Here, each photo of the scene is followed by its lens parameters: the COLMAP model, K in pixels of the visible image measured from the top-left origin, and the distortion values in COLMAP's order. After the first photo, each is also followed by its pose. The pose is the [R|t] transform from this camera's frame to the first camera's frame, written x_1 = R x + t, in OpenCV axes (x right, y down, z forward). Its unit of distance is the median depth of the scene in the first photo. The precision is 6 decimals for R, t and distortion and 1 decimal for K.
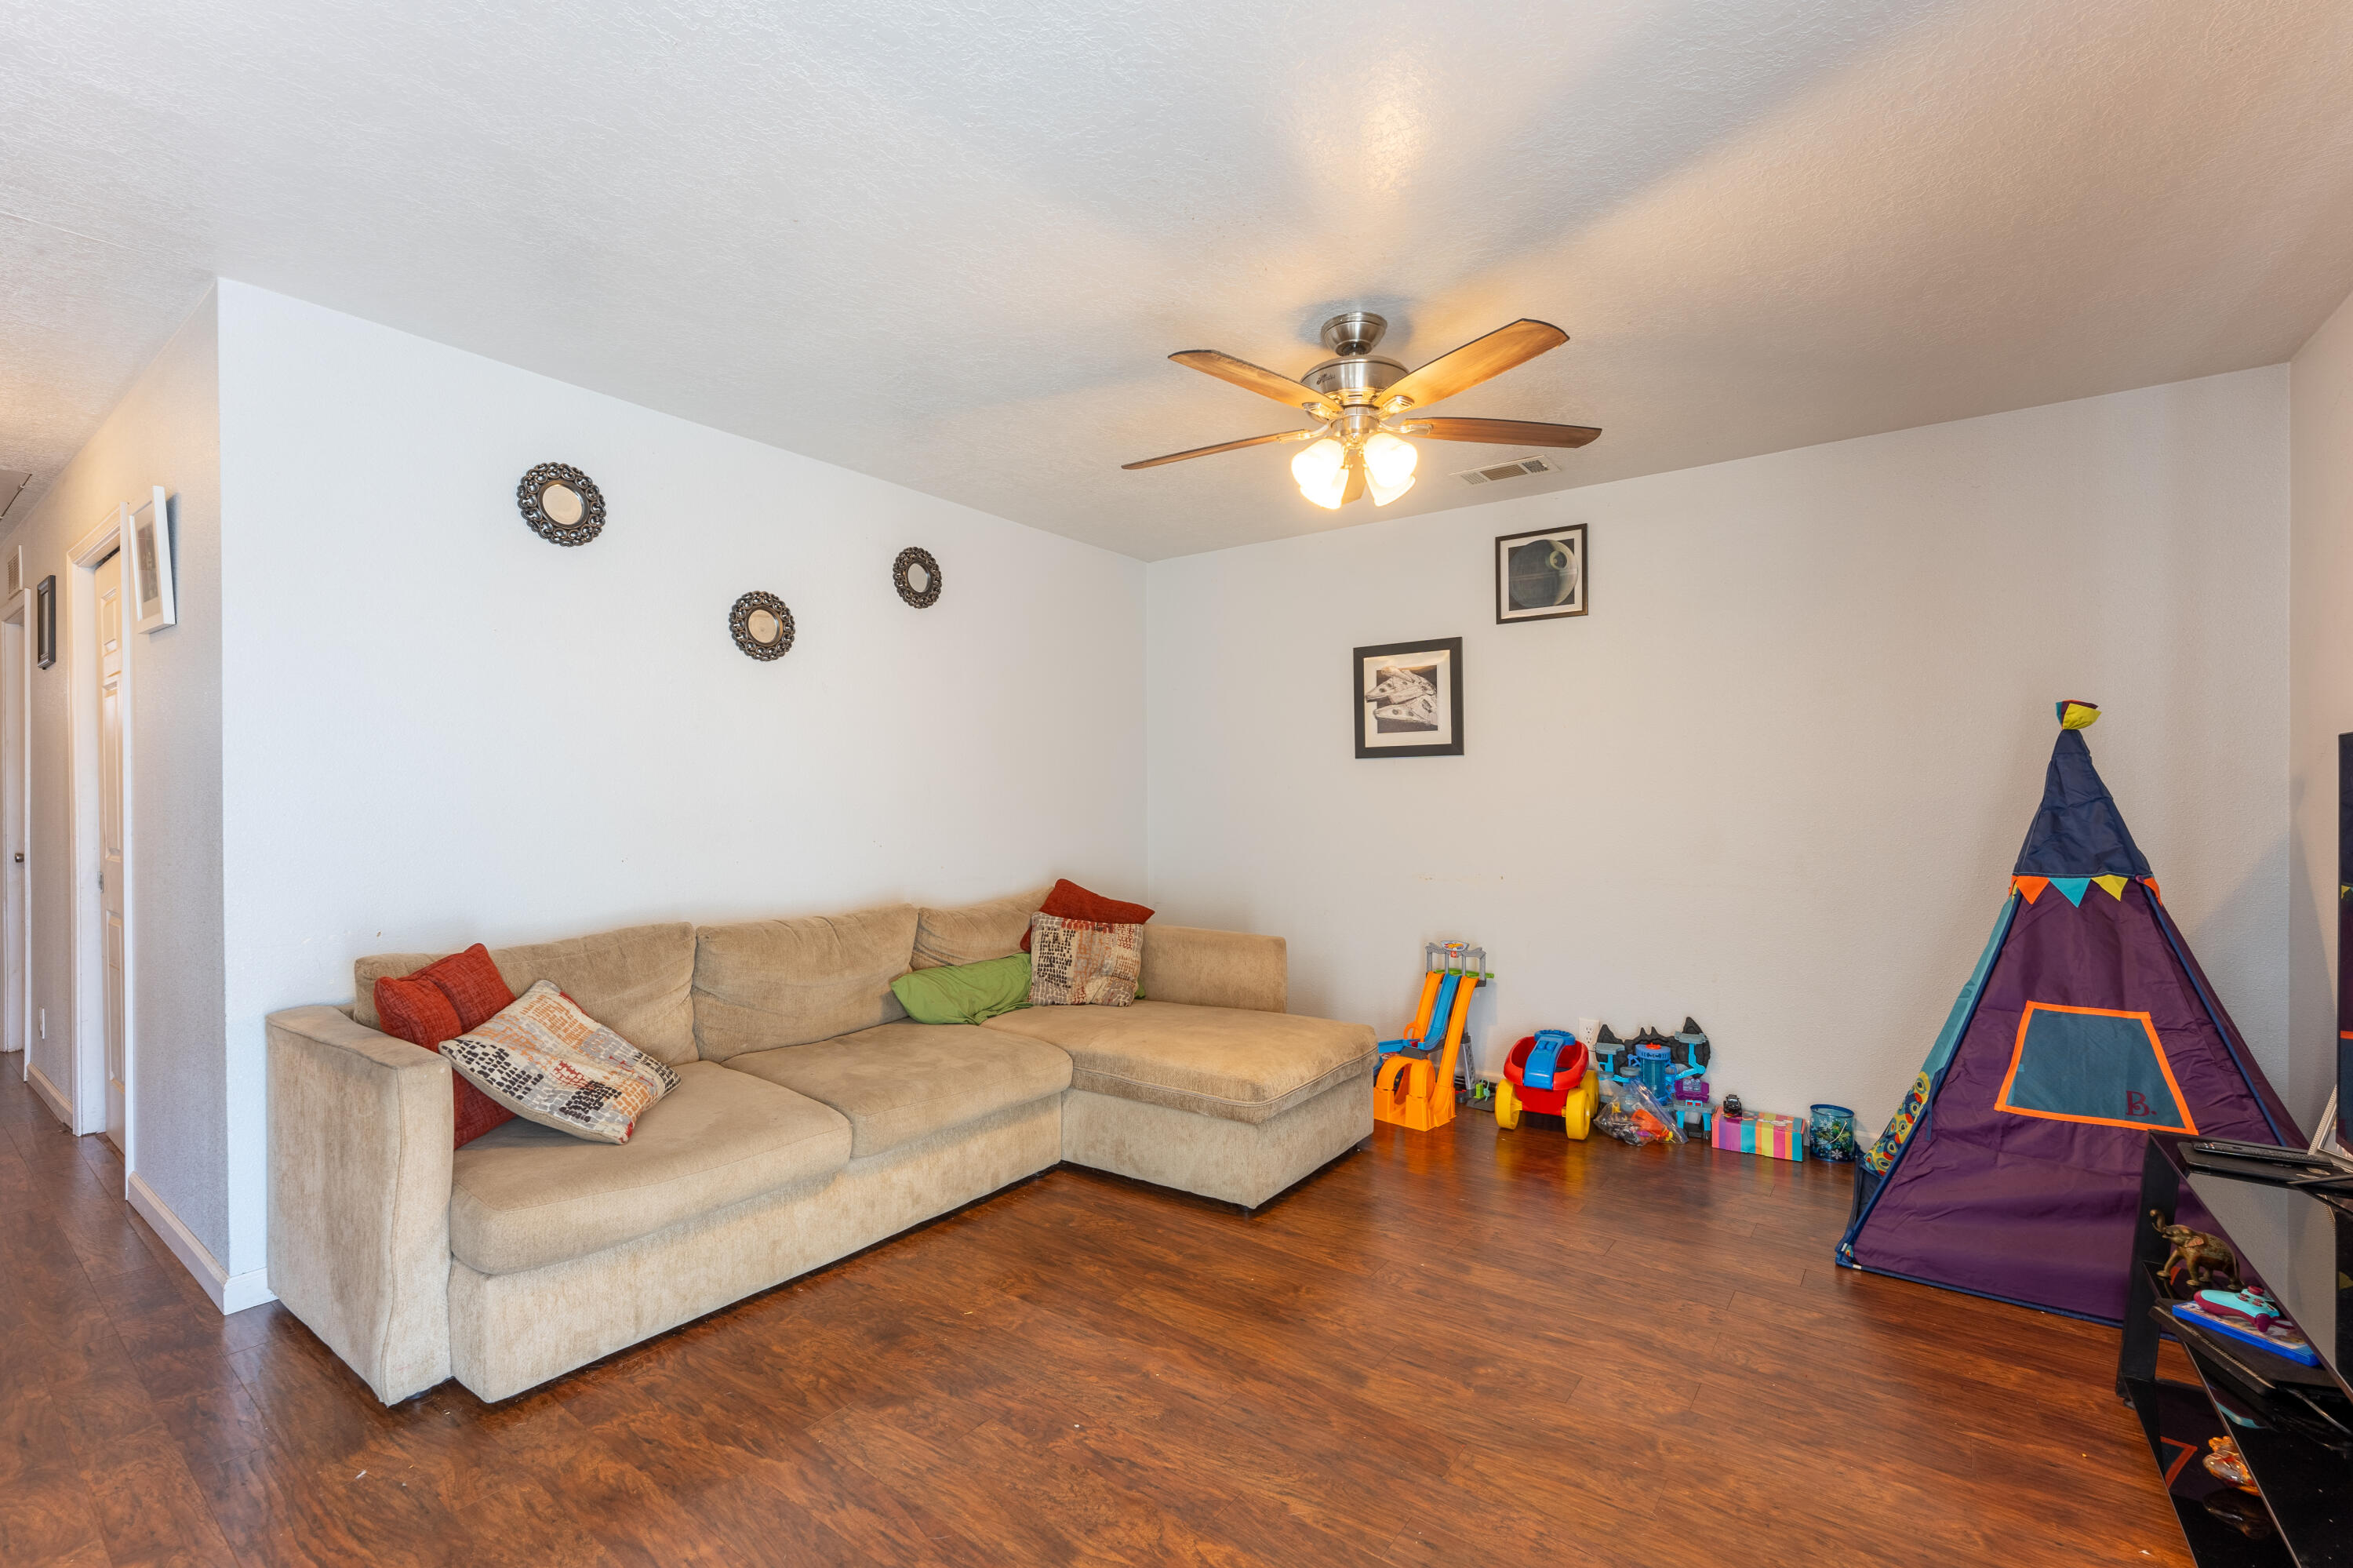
lens RADIAL K [[1034.5, 0, 1181.6], [0, 1034.5, 793.6], [0, 0, 1]] dist [-0.001858, -0.000020]
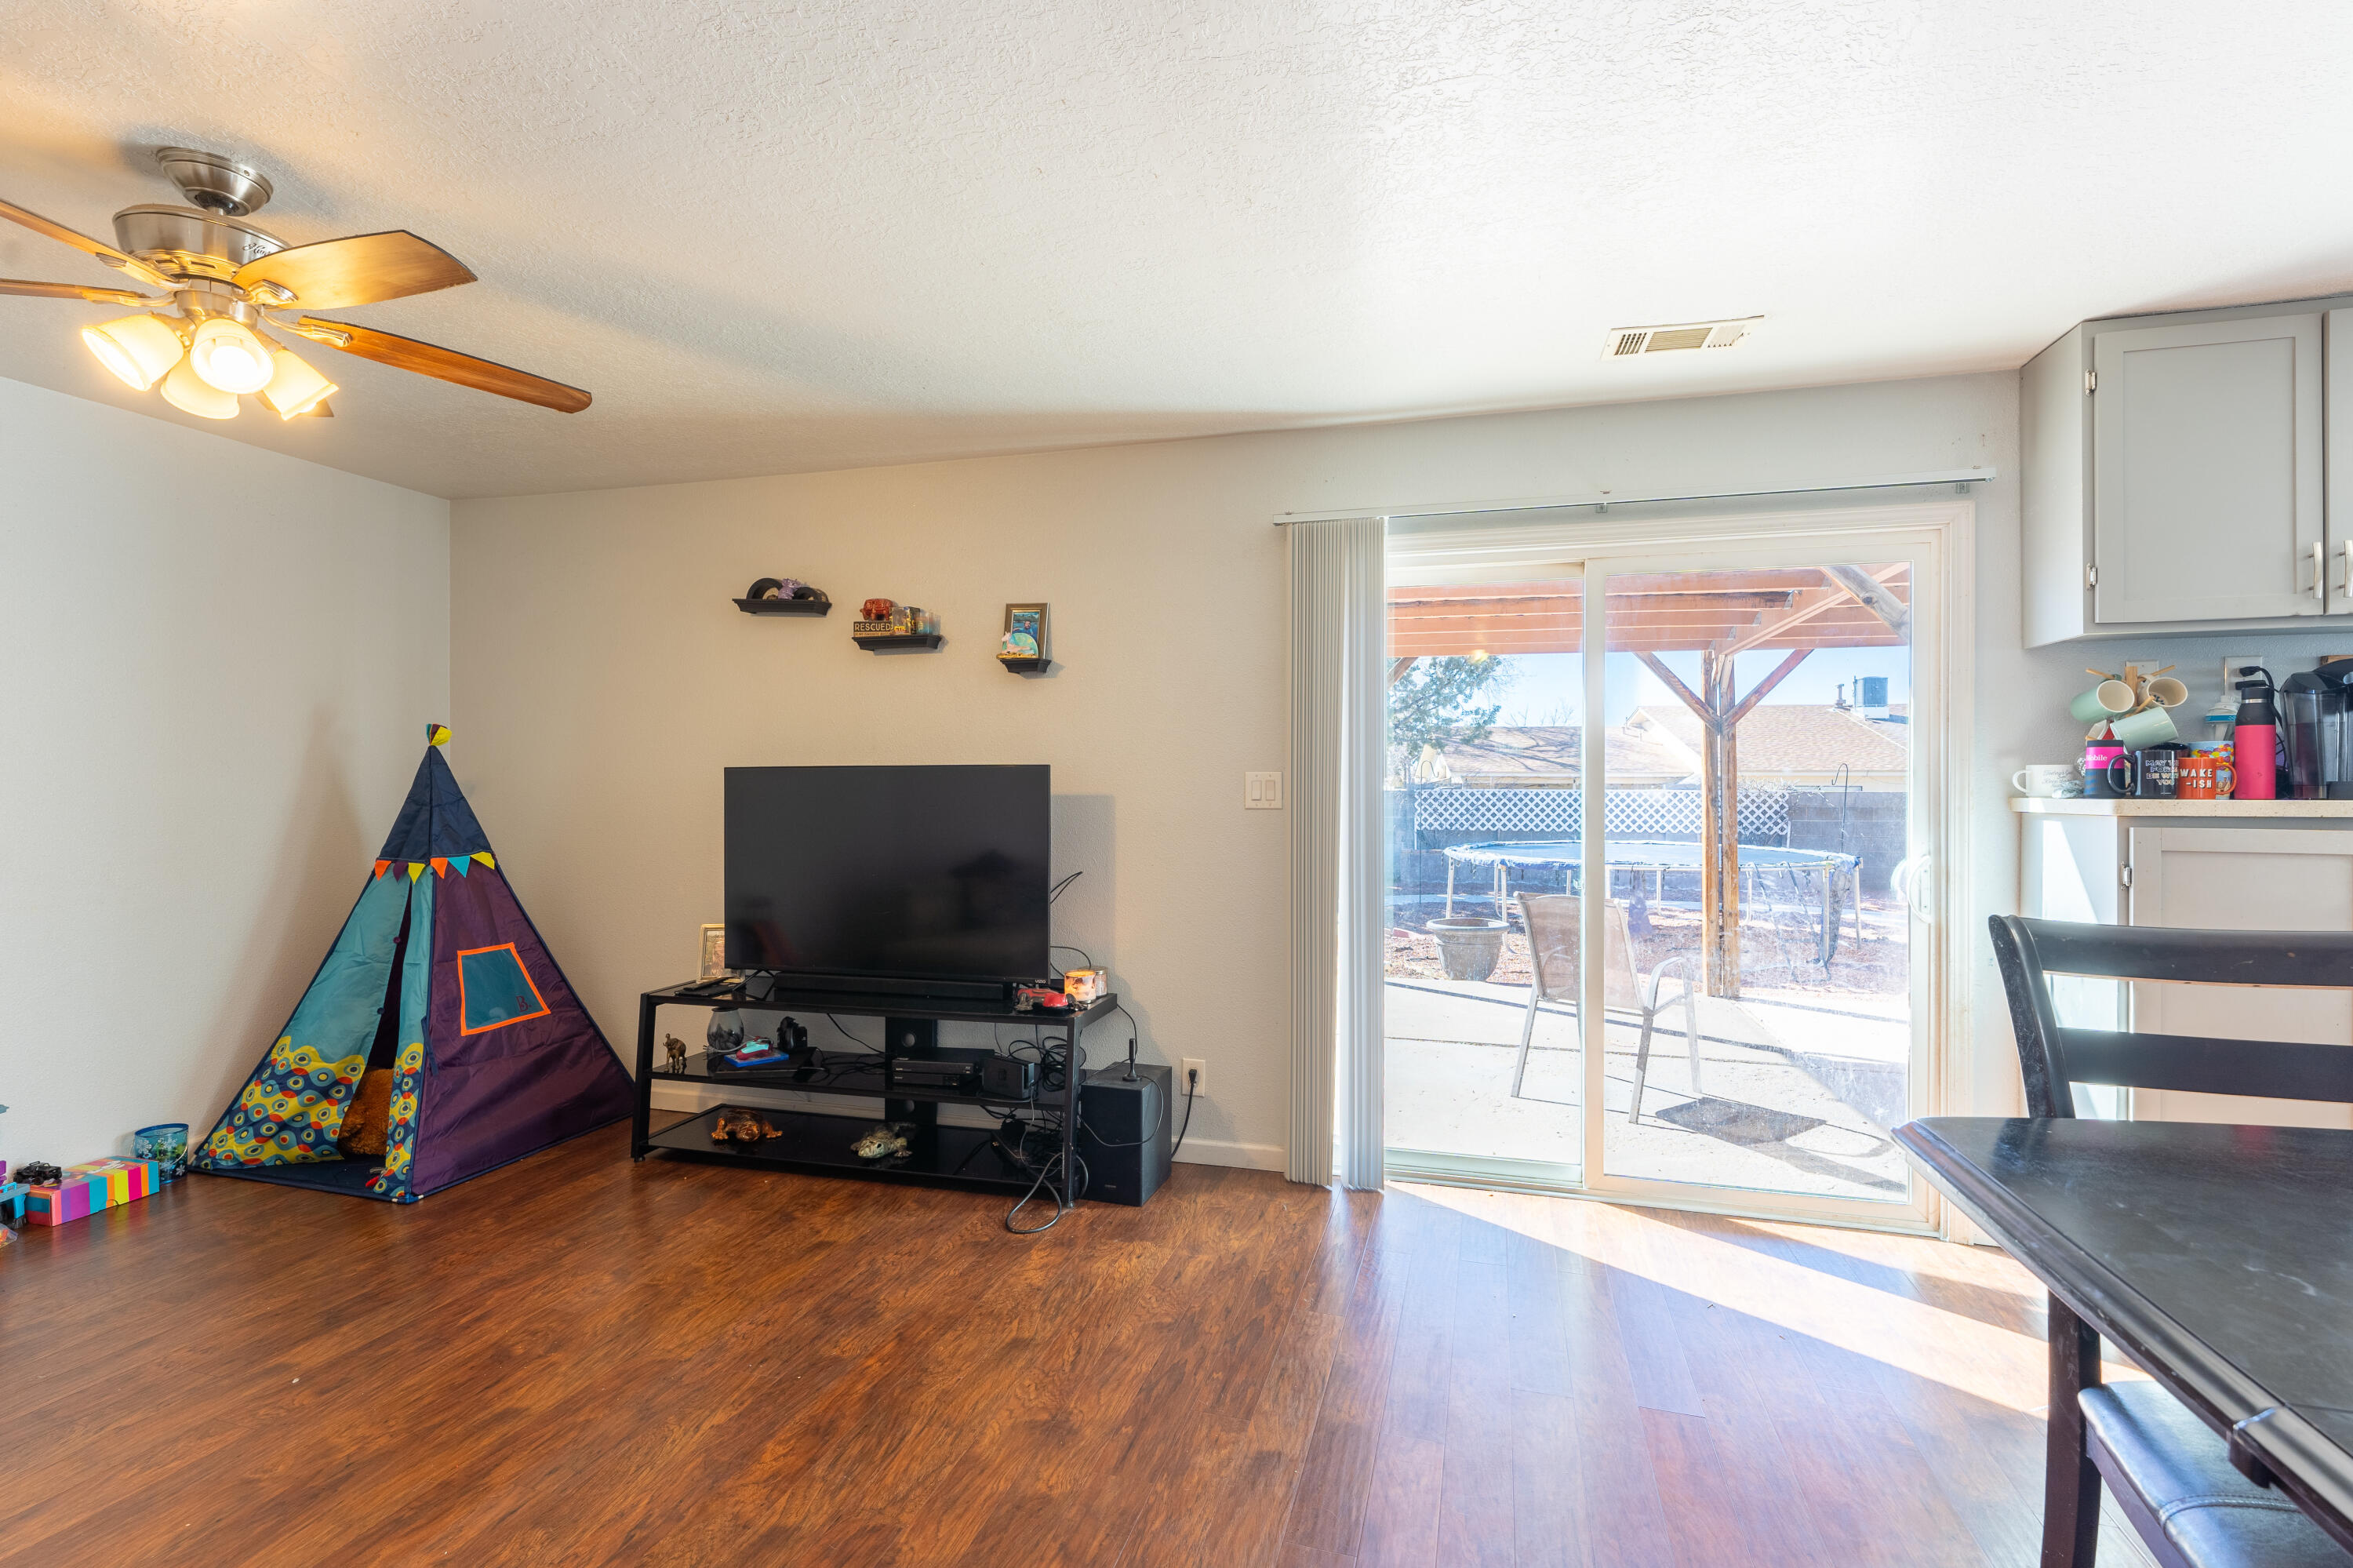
lens RADIAL K [[1034.5, 0, 1184.1], [0, 1034.5, 781.0], [0, 0, 1]] dist [-0.001858, -0.000020]
pose [[-0.354907, 0.001080, 0.934901, -0.786272], [-0.006883, 0.999969, -0.003768, -0.020248], [-0.934876, -0.007772, -0.354889, 0.624248]]
